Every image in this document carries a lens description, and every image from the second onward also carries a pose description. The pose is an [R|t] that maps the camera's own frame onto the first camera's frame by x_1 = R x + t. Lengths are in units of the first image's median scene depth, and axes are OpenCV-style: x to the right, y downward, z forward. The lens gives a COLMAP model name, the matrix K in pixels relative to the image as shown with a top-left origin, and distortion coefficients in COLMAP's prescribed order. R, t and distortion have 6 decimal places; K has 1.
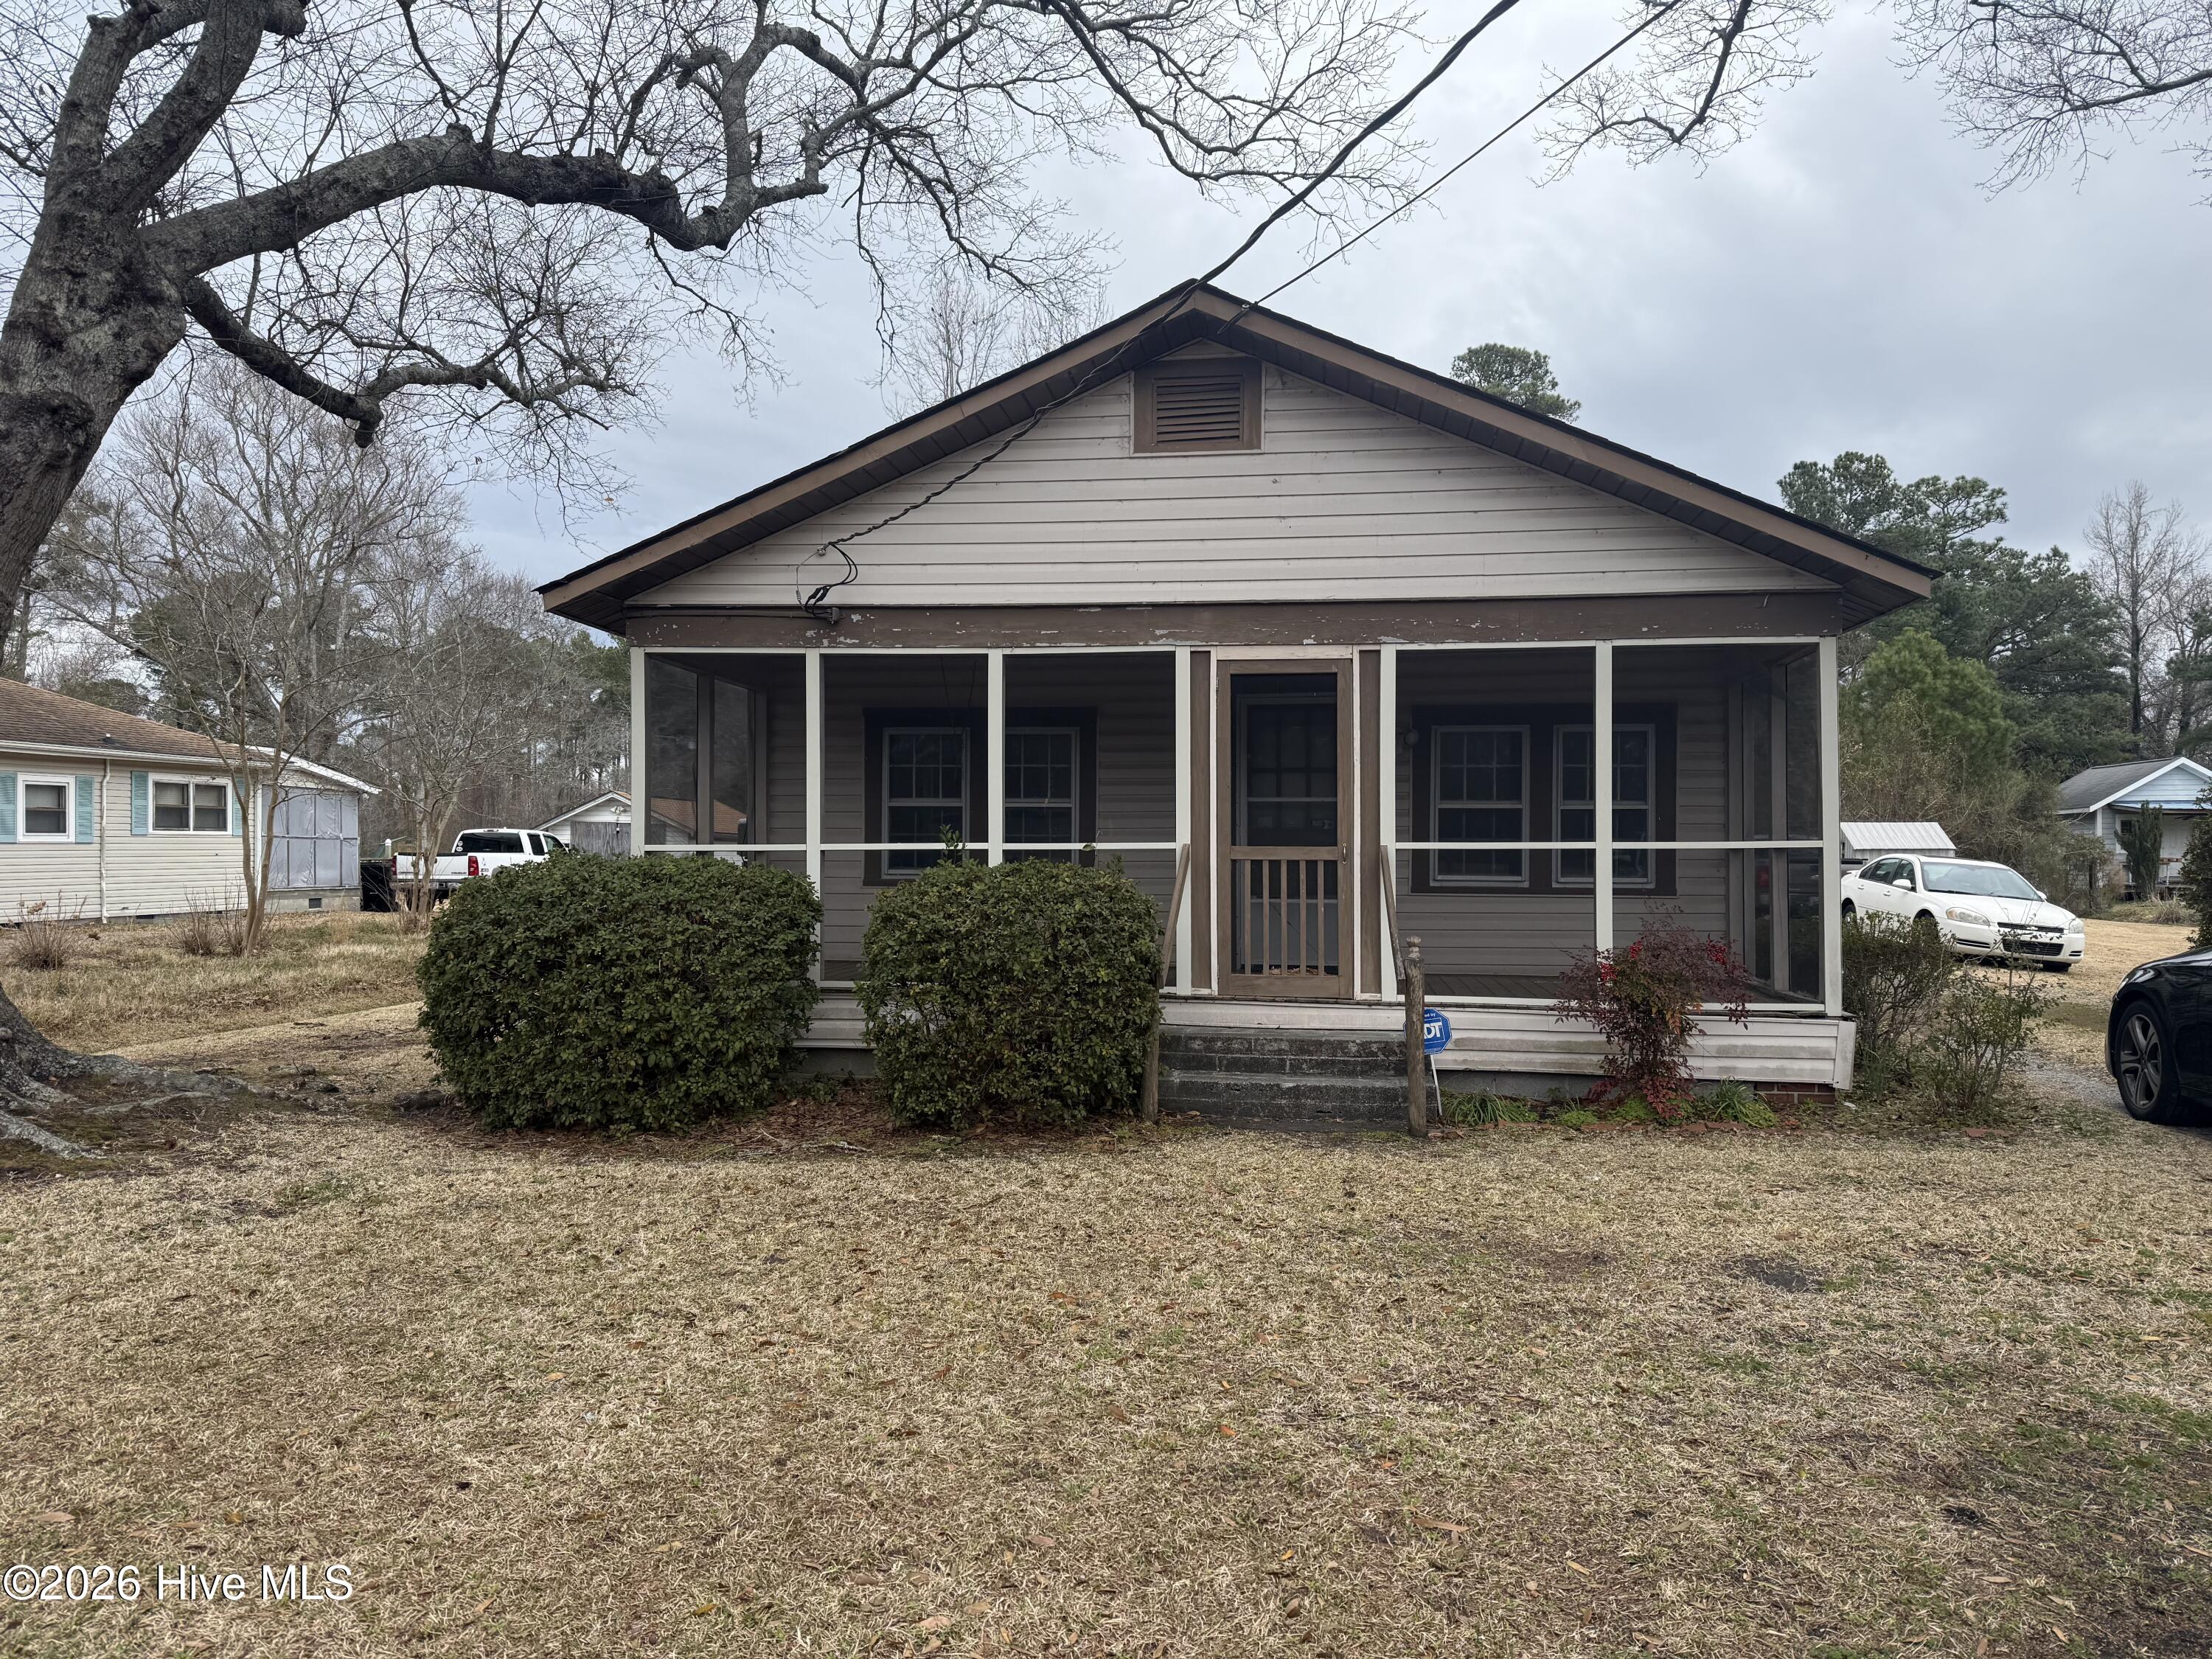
lens RADIAL K [[1528.7, 0, 1102.0], [0, 1528.7, 818.4], [0, 0, 1]] dist [0.034393, -0.029914]
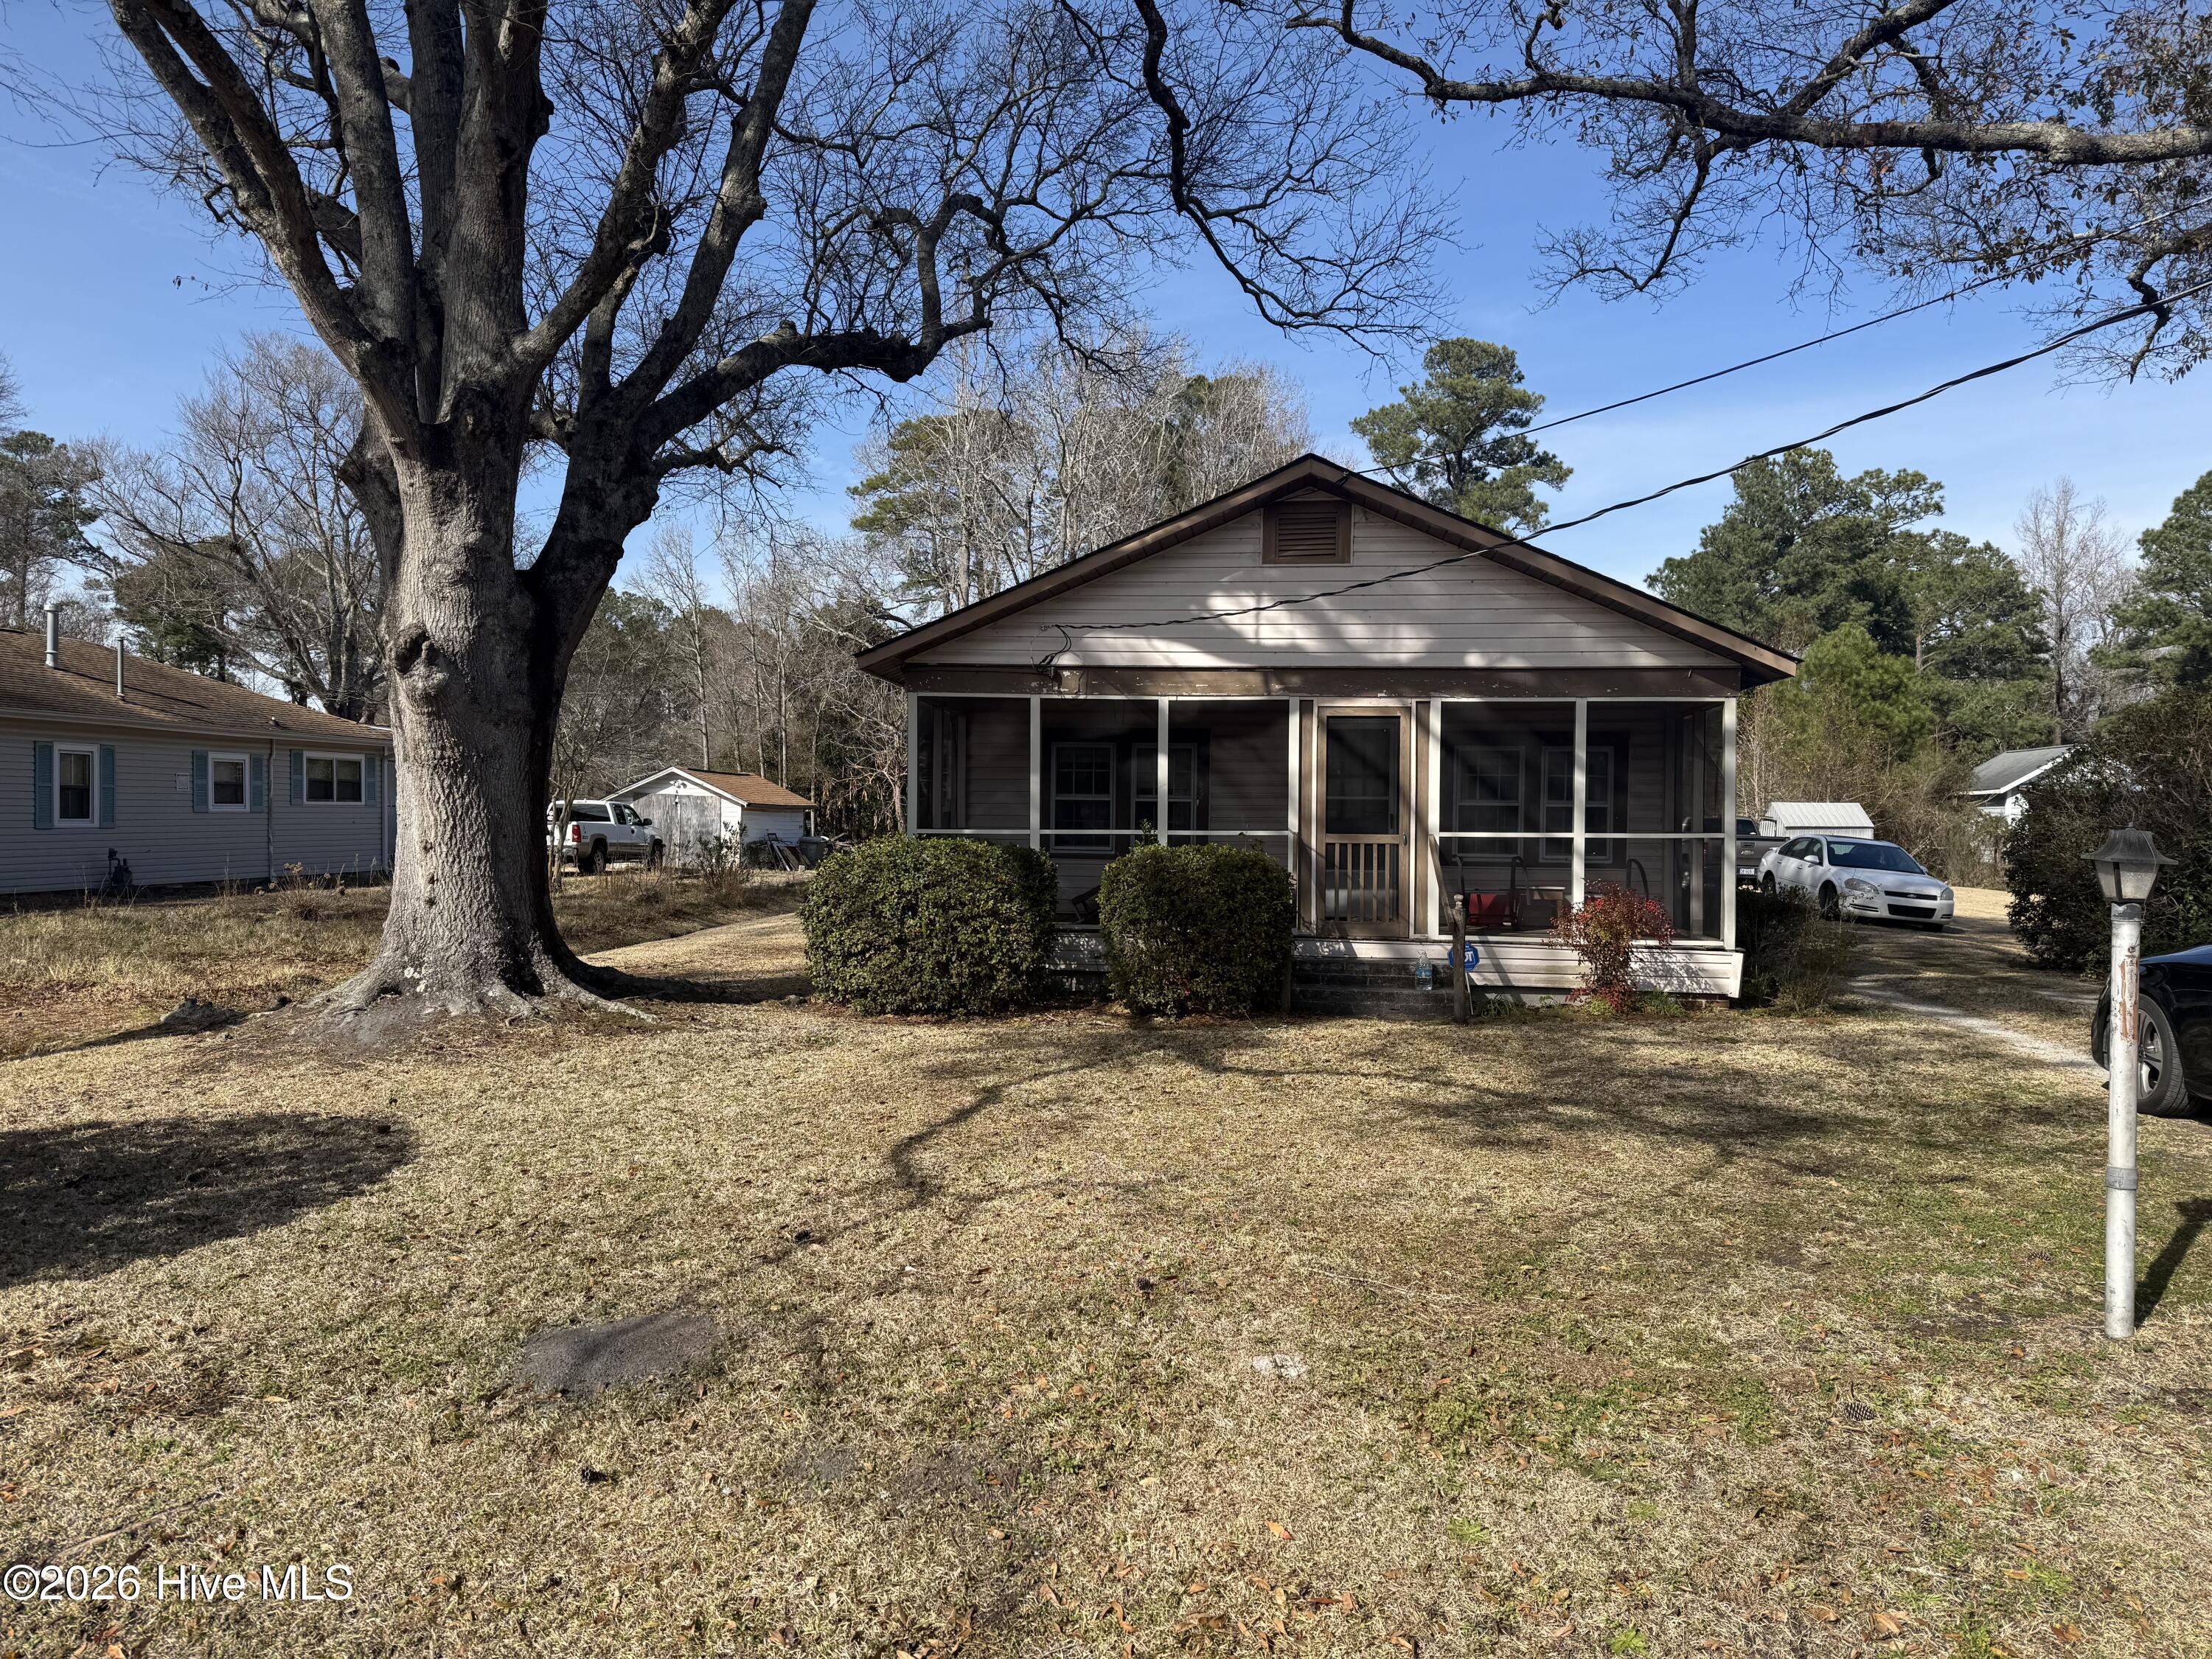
lens RADIAL K [[1528.7, 0, 1108.1], [0, 1528.7, 838.1], [0, 0, 1]] dist [0.034393, -0.029914]
pose [[0.999473, 0.007160, 0.031657, -0.108083], [-0.008238, 0.999385, 0.034075, -0.016310], [-0.031393, -0.034318, 0.998918, -0.287397]]
